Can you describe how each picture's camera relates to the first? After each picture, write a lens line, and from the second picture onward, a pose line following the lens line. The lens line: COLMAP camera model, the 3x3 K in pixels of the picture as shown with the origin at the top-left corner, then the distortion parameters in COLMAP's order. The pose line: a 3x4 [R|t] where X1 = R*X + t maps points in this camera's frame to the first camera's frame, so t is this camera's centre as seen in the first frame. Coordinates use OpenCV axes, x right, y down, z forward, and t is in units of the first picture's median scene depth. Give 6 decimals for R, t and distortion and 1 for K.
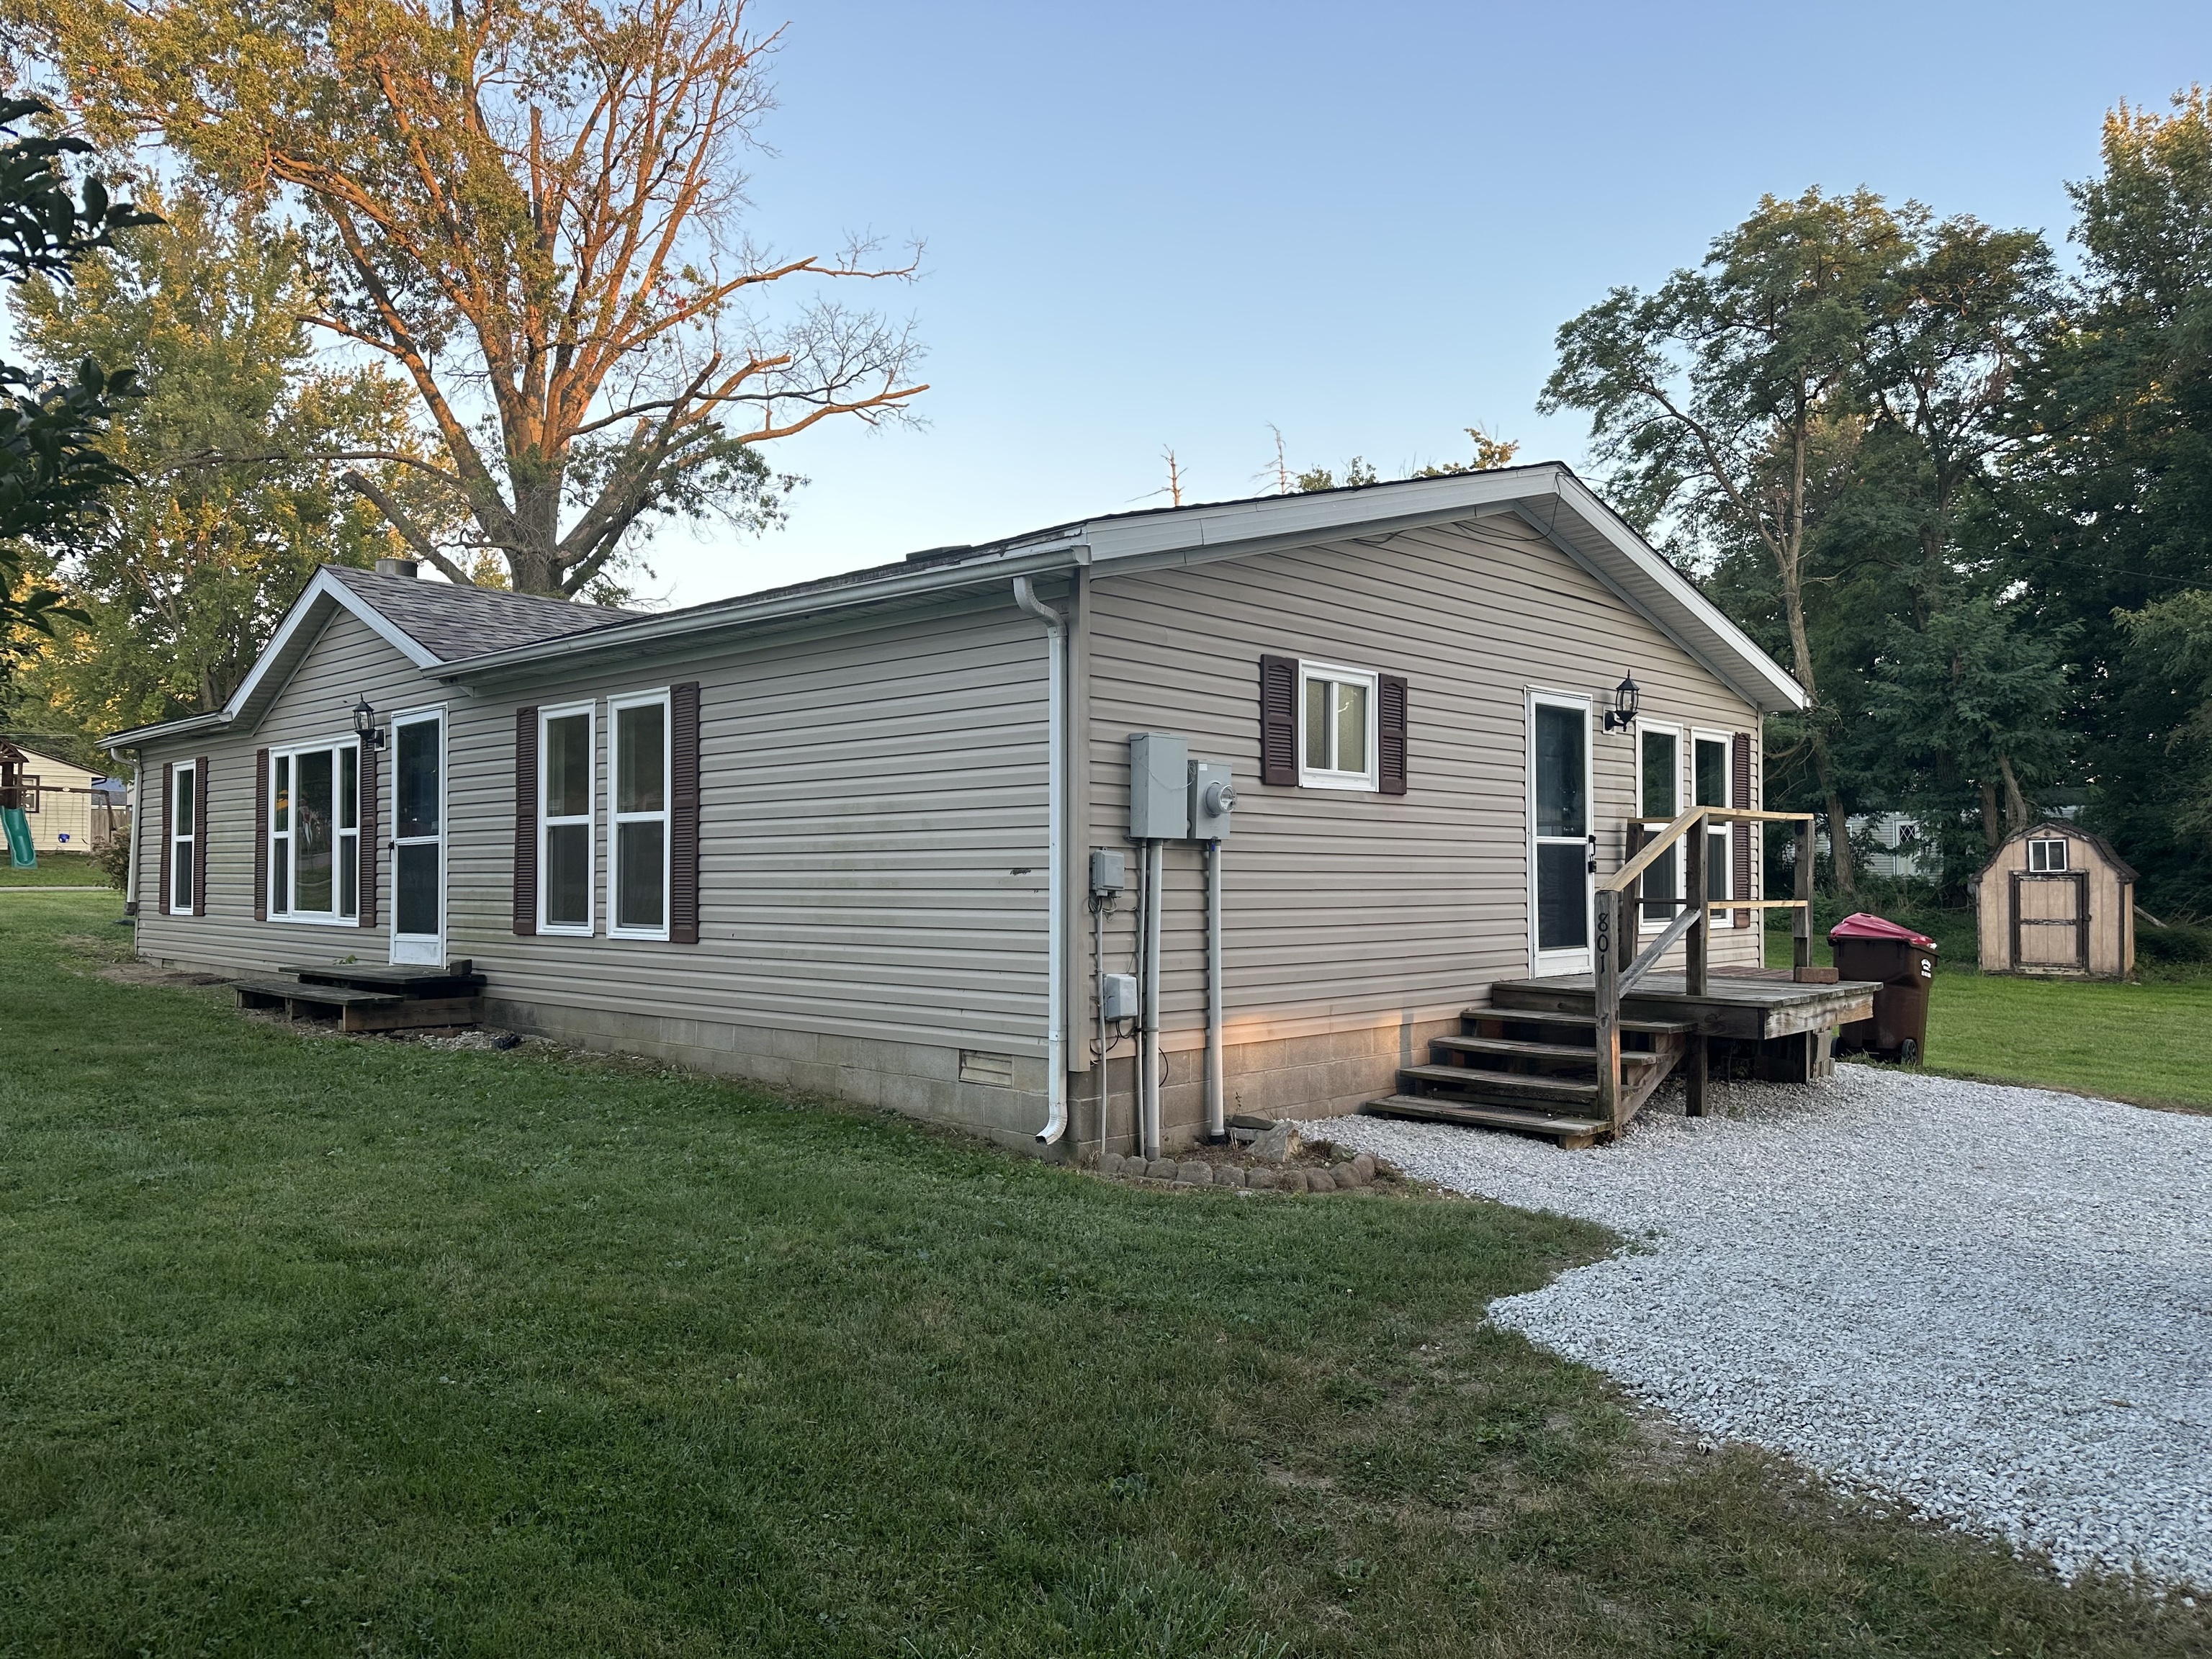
lens RADIAL K [[1567.6, 0, 1106.0], [0, 1567.6, 829.5], [0, 0, 1]] dist [0.062139, -0.000243]
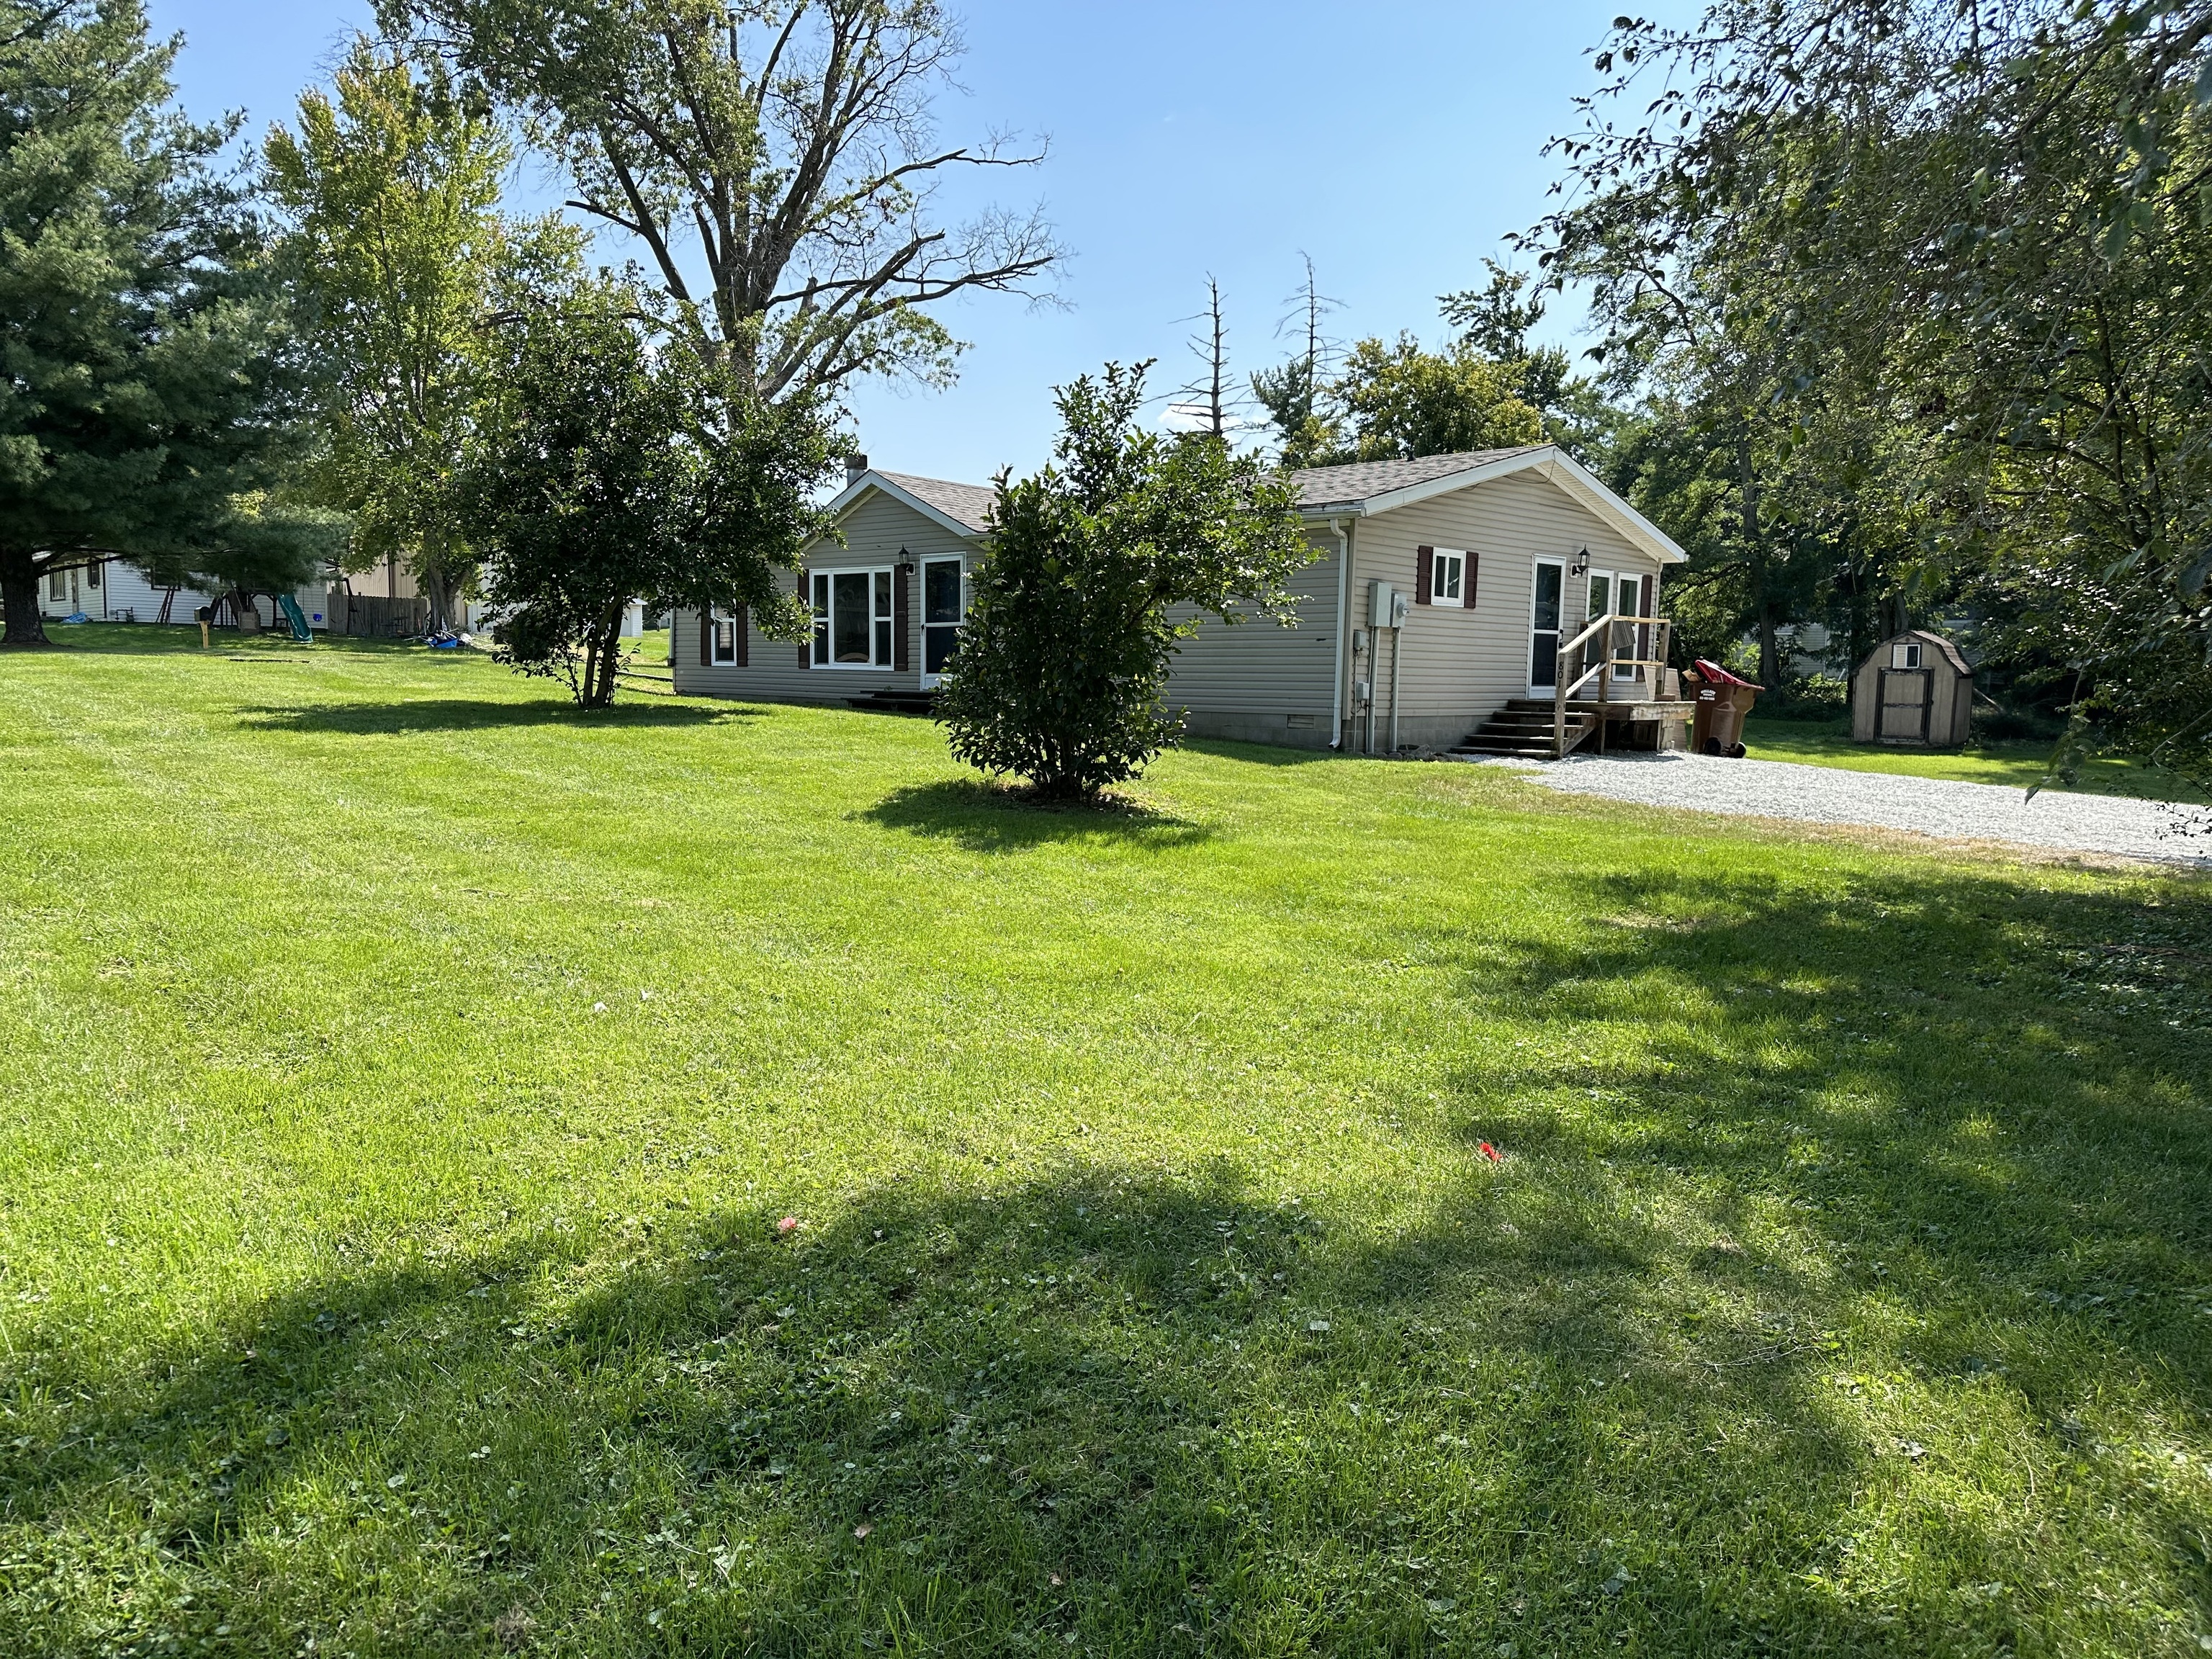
lens RADIAL K [[1567.6, 0, 1106.0], [0, 1567.6, 829.5], [0, 0, 1]] dist [0.062139, -0.000243]
pose [[0.999805, 0.016312, 0.011099, -0.257492], [-0.017575, 0.991973, 0.125225, 0.013054], [-0.008967, -0.125395, 0.992066, -0.906677]]
